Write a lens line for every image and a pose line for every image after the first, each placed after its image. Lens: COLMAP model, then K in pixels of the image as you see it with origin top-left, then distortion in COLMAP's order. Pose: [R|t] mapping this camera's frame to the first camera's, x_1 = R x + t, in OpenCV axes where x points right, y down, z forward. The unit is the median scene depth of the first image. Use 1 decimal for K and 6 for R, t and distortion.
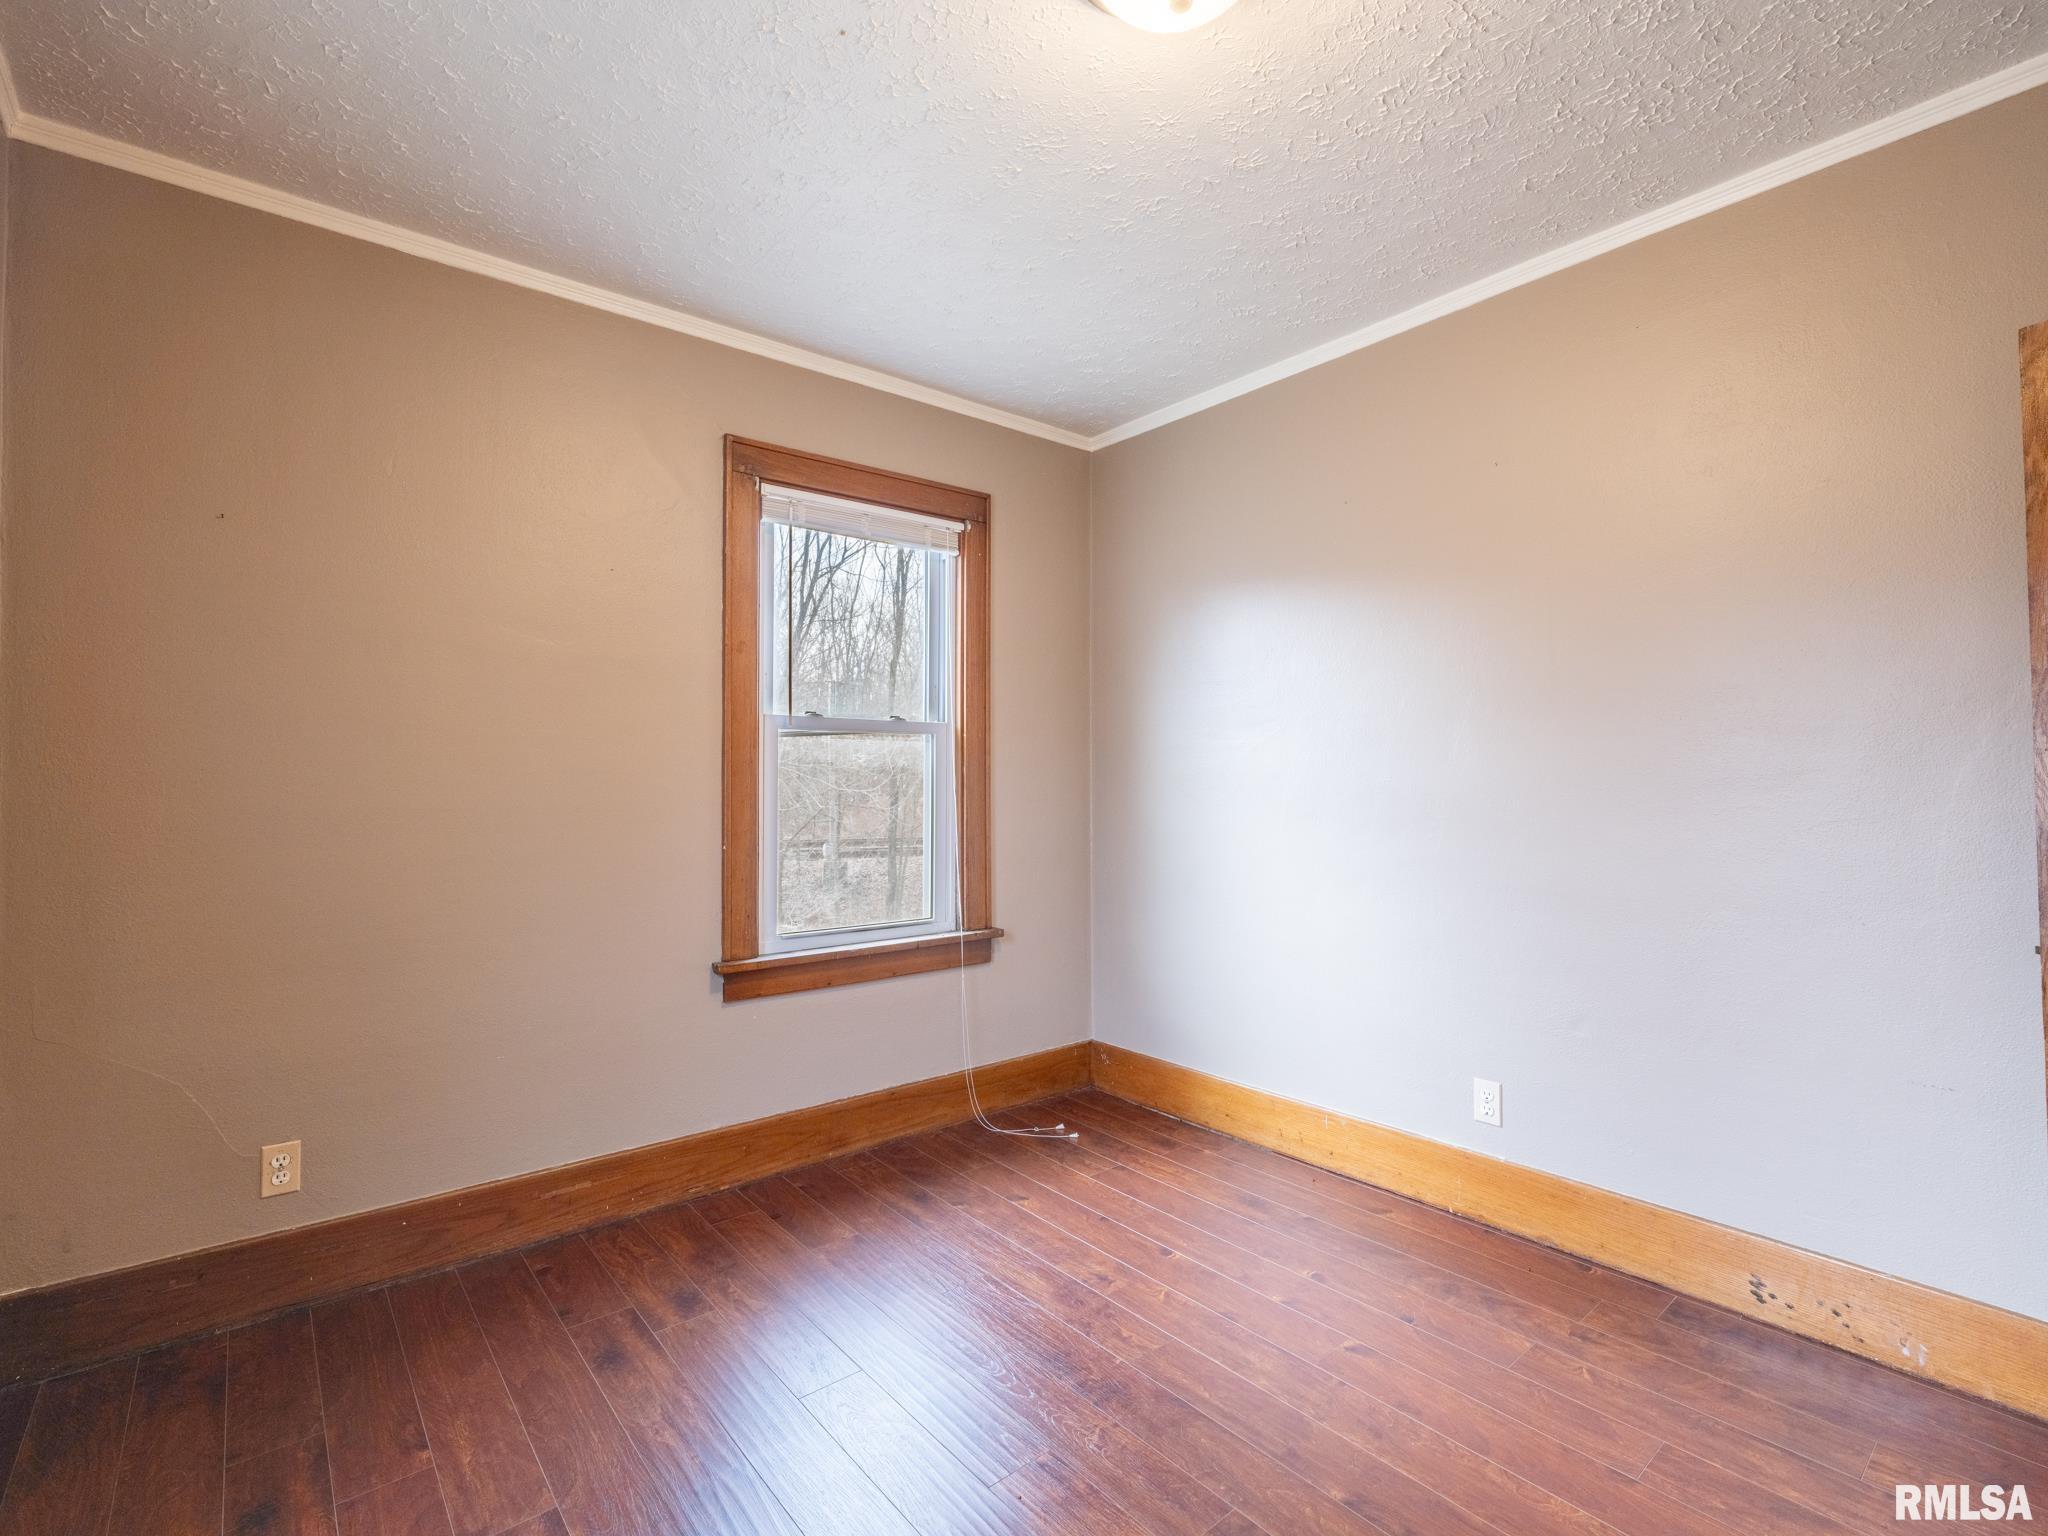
lens RADIAL K [[944.8, 0, 1014.1], [0, 944.8, 766.1], [0, 0, 1]] dist [-0.001712, 0.000233]
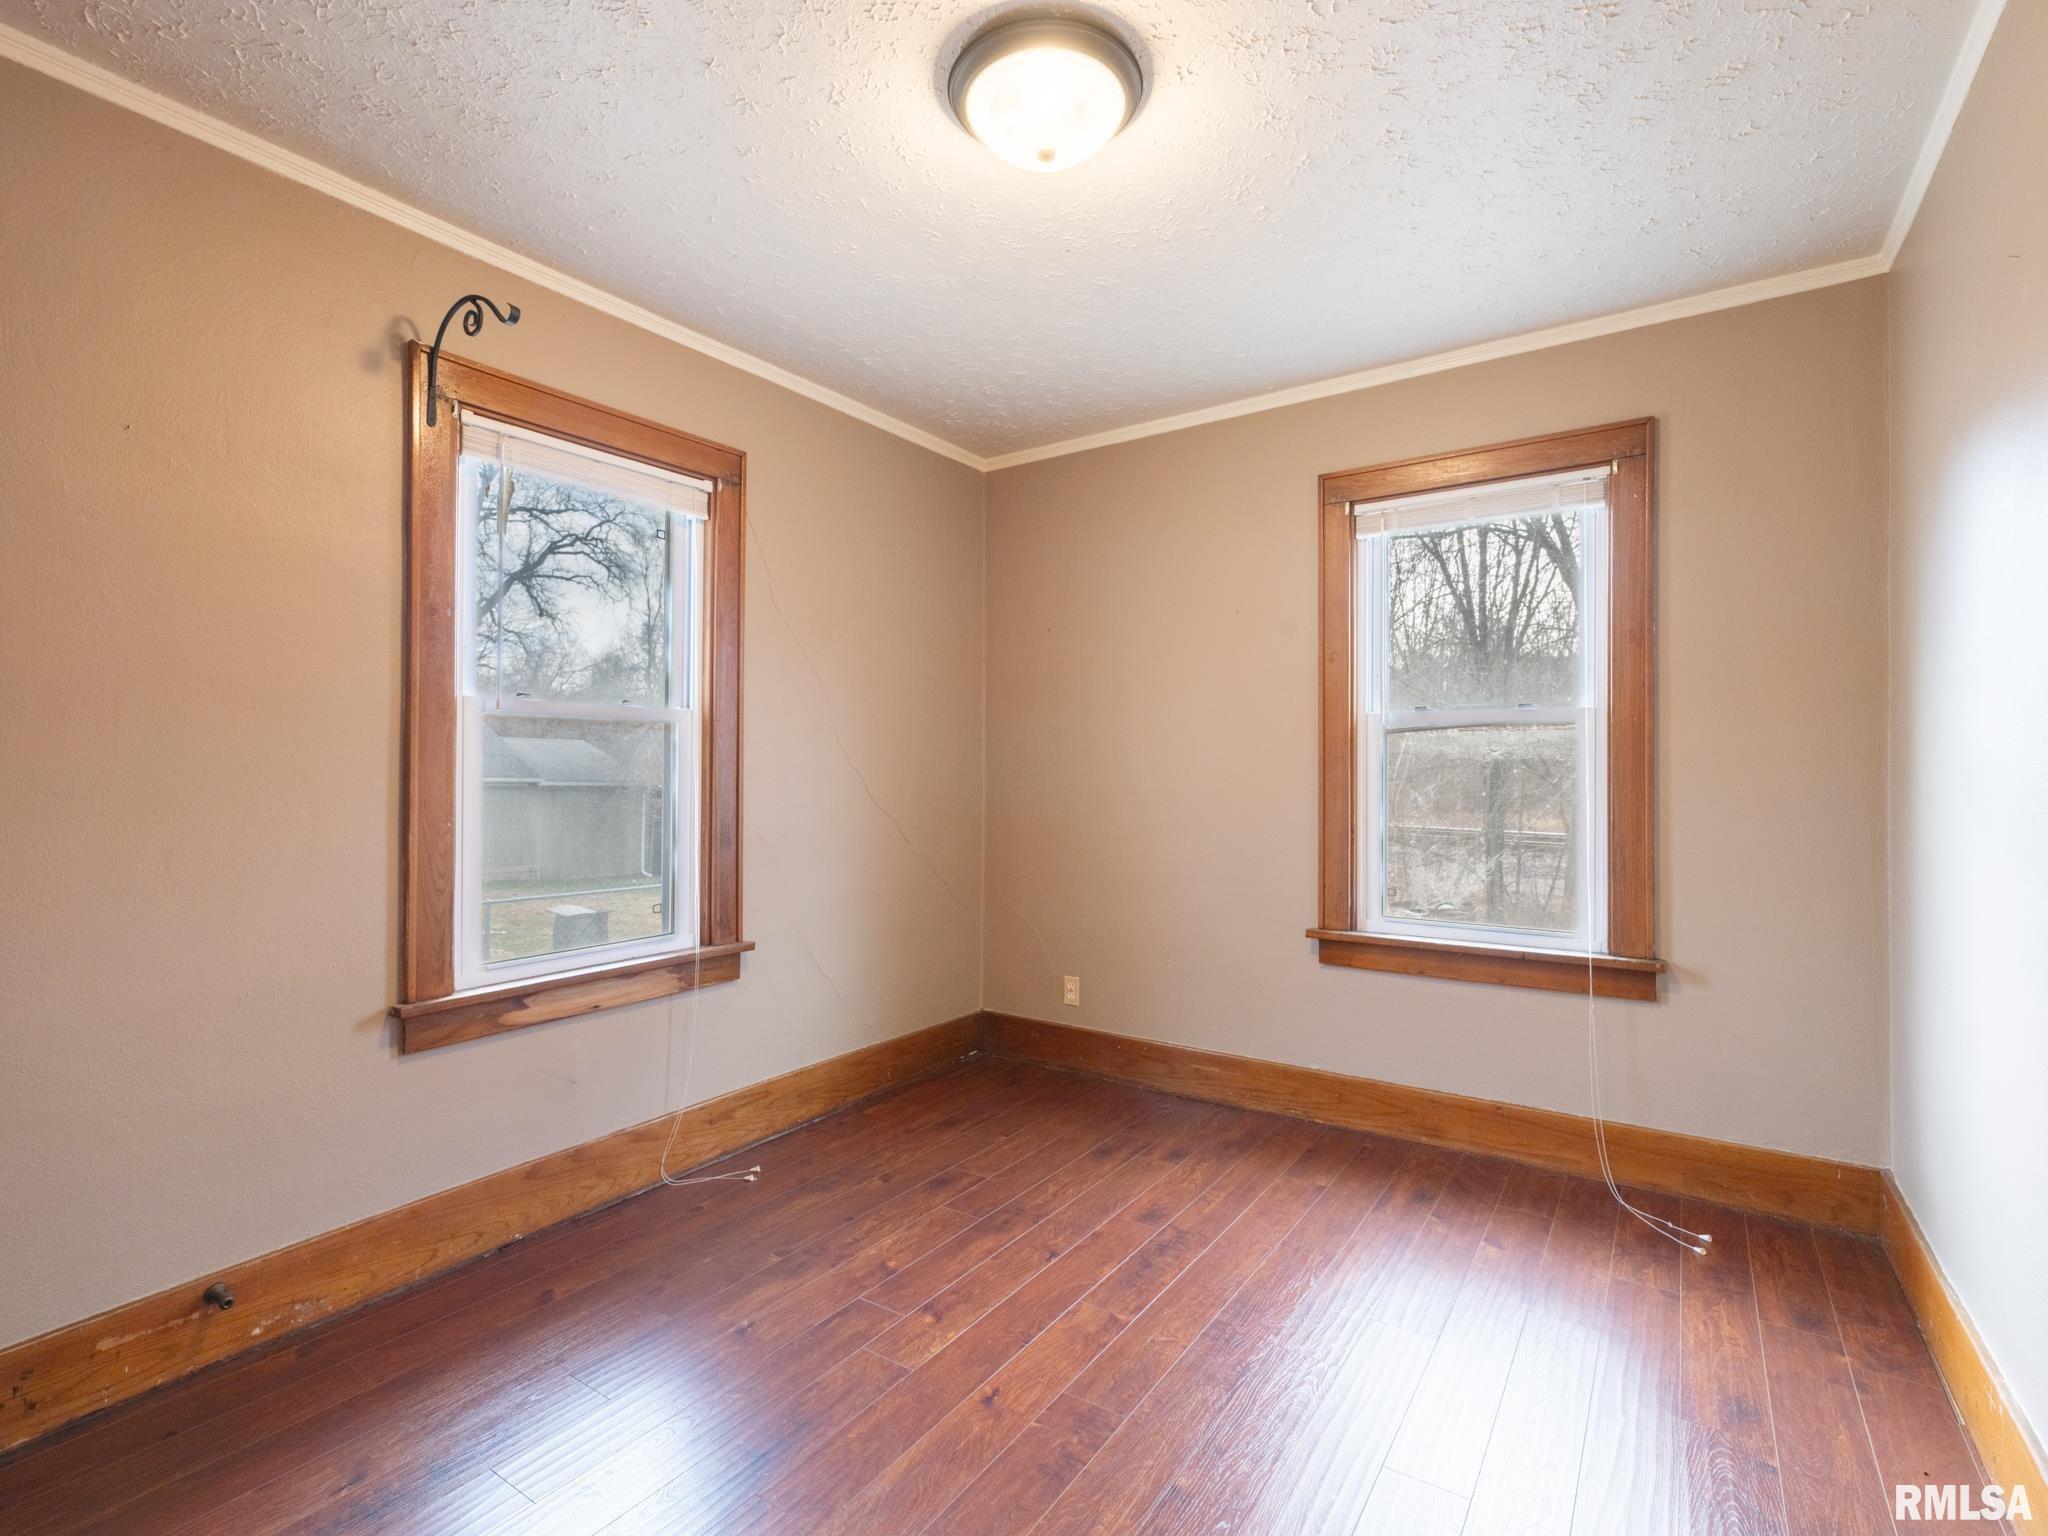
lens RADIAL K [[982.8, 0, 1039.1], [0, 982.8, 765.0], [0, 0, 1]] dist [0.004002, 0.000372]
pose [[0.290288, -0.001464, -0.956938, 0.744929], [0.013317, 0.999908, 0.002510, -0.002696], [0.956847, -0.013472, 0.290281, 0.313712]]
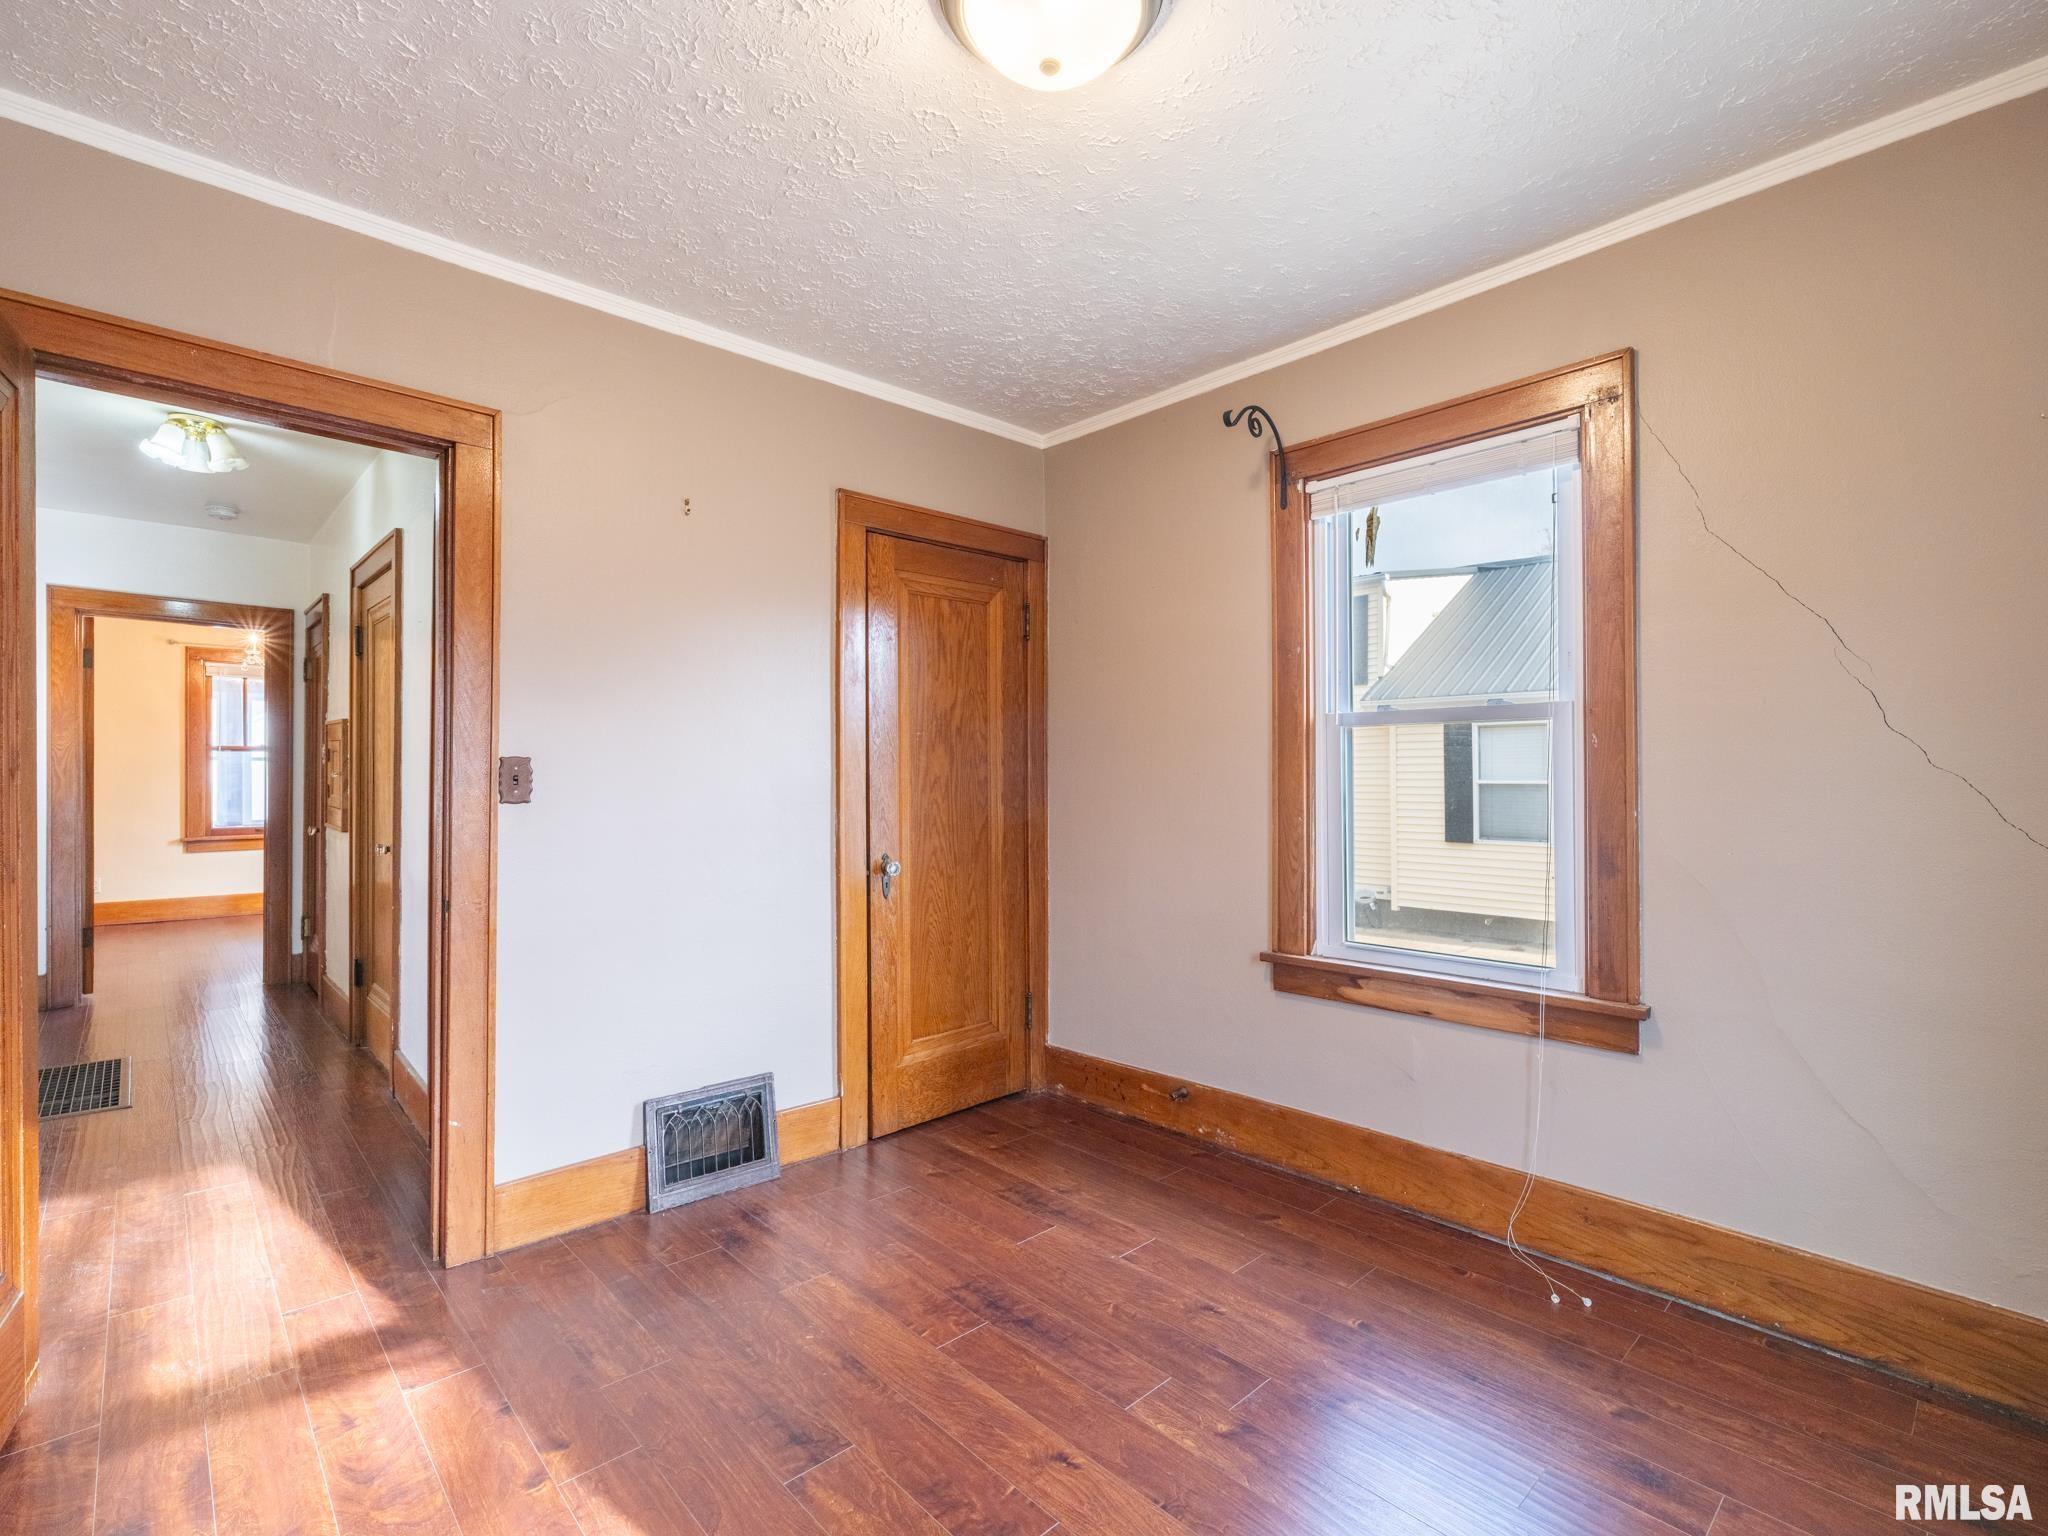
lens RADIAL K [[944.8, 0, 1014.1], [0, 944.8, 766.1], [0, 0, 1]] dist [-0.001712, 0.000233]
pose [[-0.998605, 0.005090, -0.052554, 0.143826], [0.006539, 0.999602, -0.027441, 0.013304], [0.052393, -0.027746, -0.998241, 1.079975]]
